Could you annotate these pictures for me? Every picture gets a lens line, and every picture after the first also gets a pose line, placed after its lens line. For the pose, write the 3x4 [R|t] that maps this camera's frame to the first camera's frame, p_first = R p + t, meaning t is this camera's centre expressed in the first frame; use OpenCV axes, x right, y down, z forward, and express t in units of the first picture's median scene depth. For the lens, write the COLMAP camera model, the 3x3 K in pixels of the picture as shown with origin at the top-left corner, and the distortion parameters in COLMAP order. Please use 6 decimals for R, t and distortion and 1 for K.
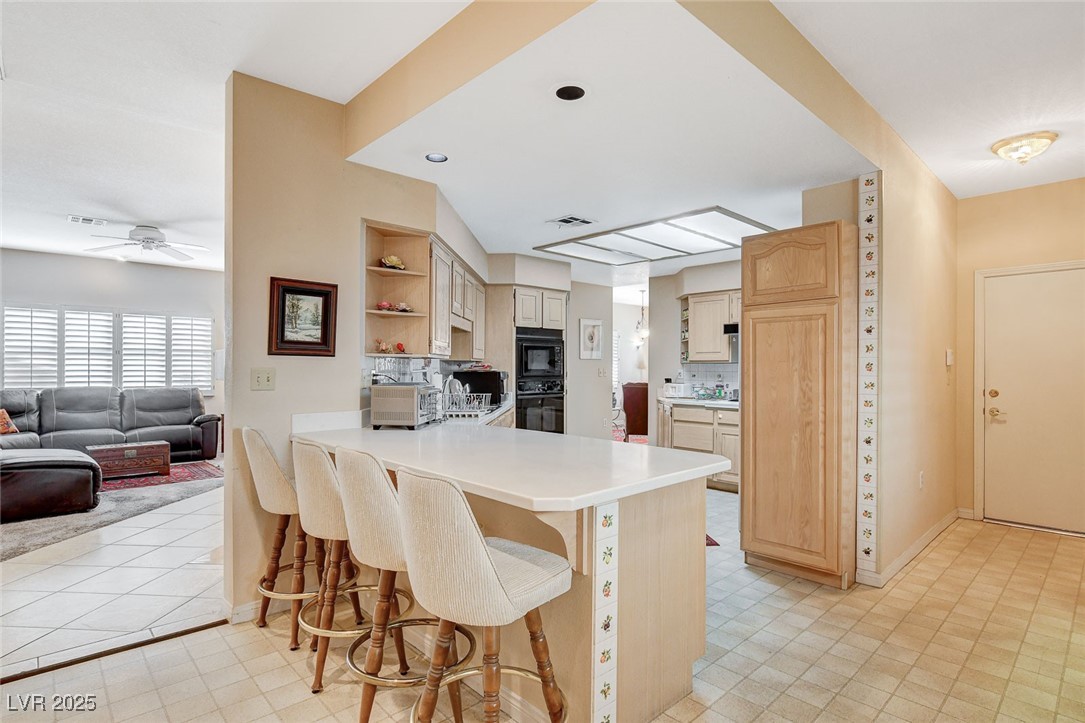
lens RADIAL K [[553.6, 0, 544.7], [0, 553.6, 362.7], [0, 0, 1]] dist [-0.000246, 0.000012]
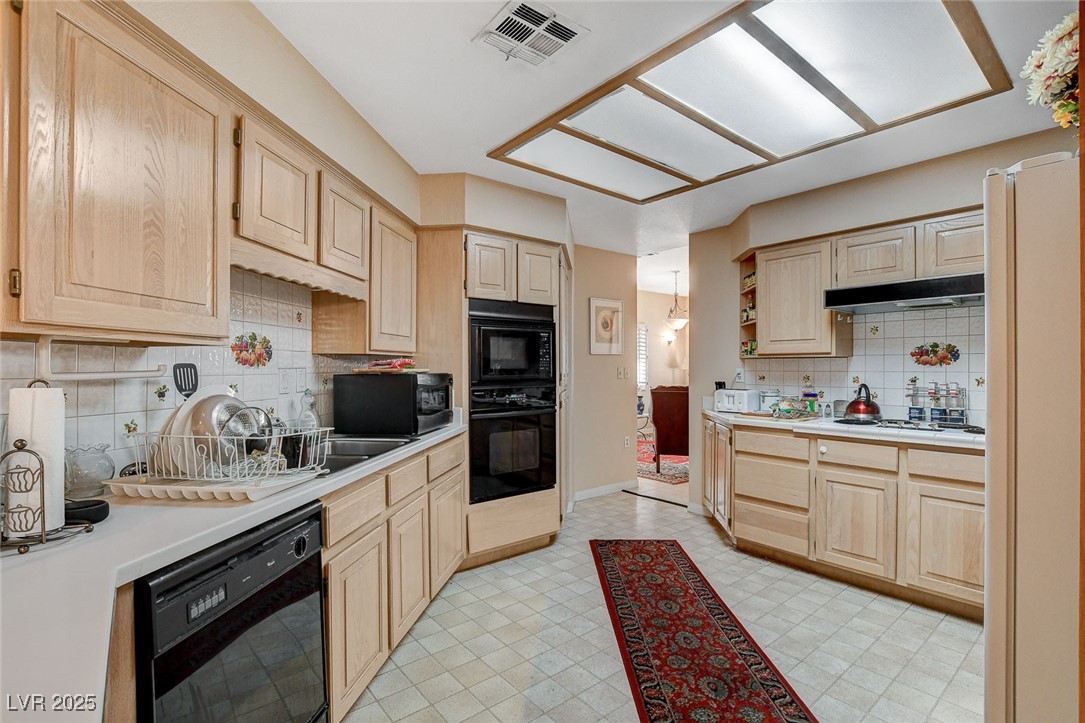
lens RADIAL K [[498.9, 0, 538.7], [0, 498.9, 364.2], [0, 0, 1]] dist [0.000682, 0.000030]
pose [[0.996436, -0.004051, -0.084249, 0.063063], [0.004533, 0.999974, 0.005525, 0.003531], [0.084225, -0.005887, 0.996429, 0.431889]]
